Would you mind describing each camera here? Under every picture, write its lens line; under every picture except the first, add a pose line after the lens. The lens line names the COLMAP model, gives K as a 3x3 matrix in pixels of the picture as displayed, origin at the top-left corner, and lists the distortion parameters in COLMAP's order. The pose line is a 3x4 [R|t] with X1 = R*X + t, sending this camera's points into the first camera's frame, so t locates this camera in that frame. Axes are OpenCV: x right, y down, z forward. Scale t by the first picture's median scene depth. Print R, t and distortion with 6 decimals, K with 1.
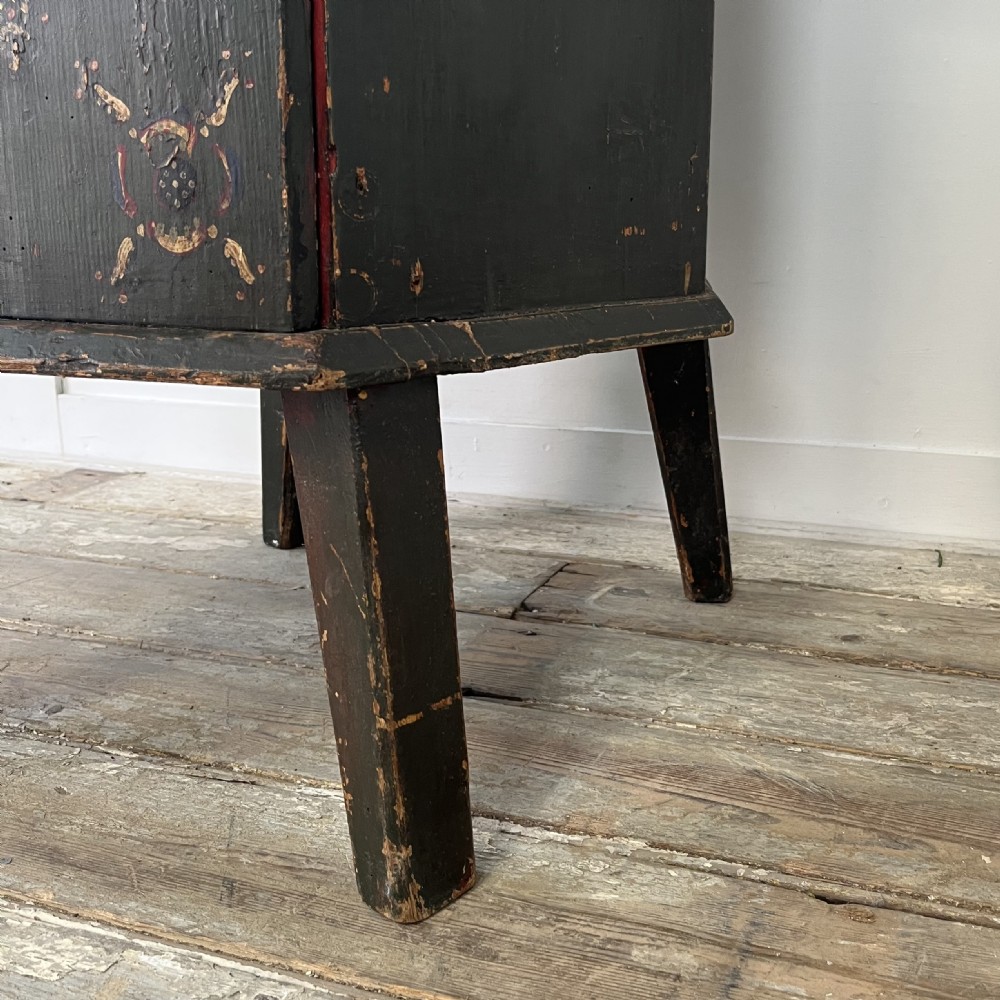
lens RADIAL K [[1200.0, 0, 601.7], [0, 1200.0, 402.9], [0, 0, 1]] dist [0.014779, -0.009035]
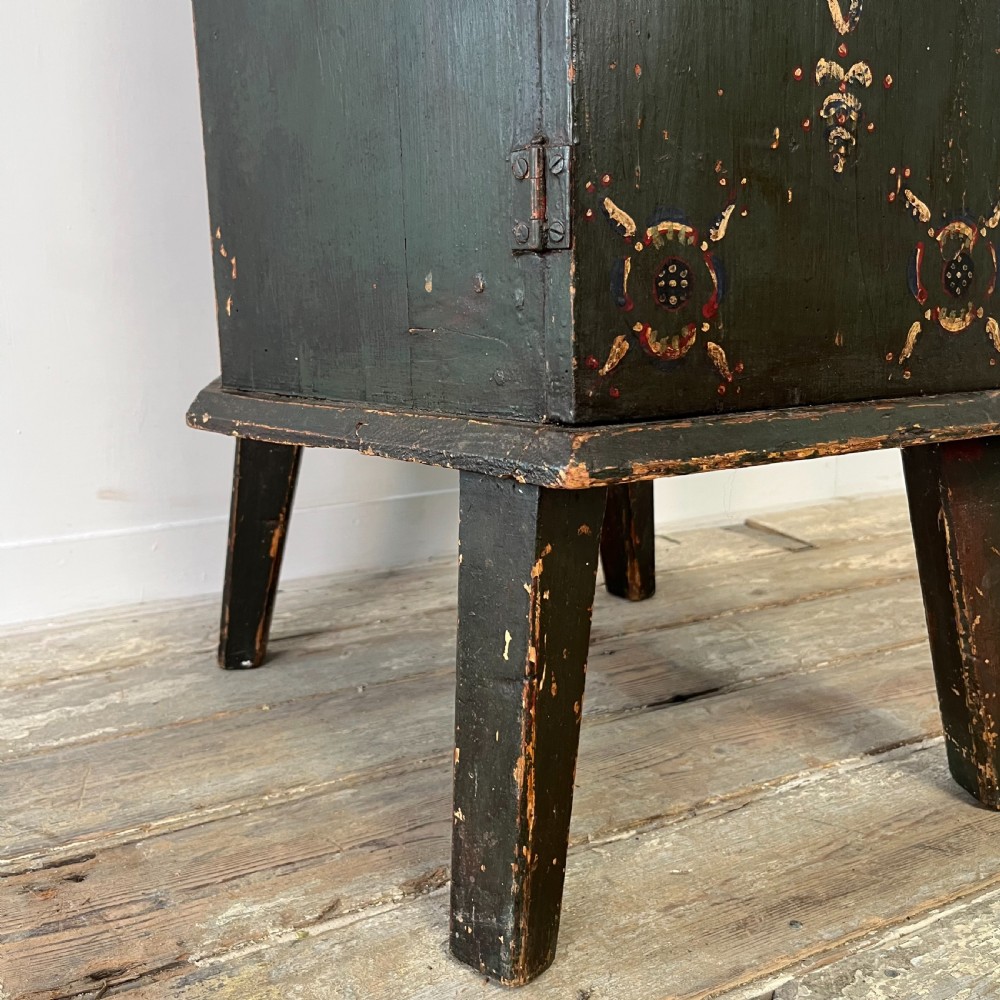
lens RADIAL K [[1016.2, 0, 497.4], [0, 1016.2, 465.1], [0, 0, 1]] dist [0.019317, -0.019354]
pose [[0.692879, -0.144716, 0.706382, -1.411163], [0.144204, 0.987672, 0.060896, -0.120198], [-0.706487, 0.059670, 0.705206, 0.604315]]
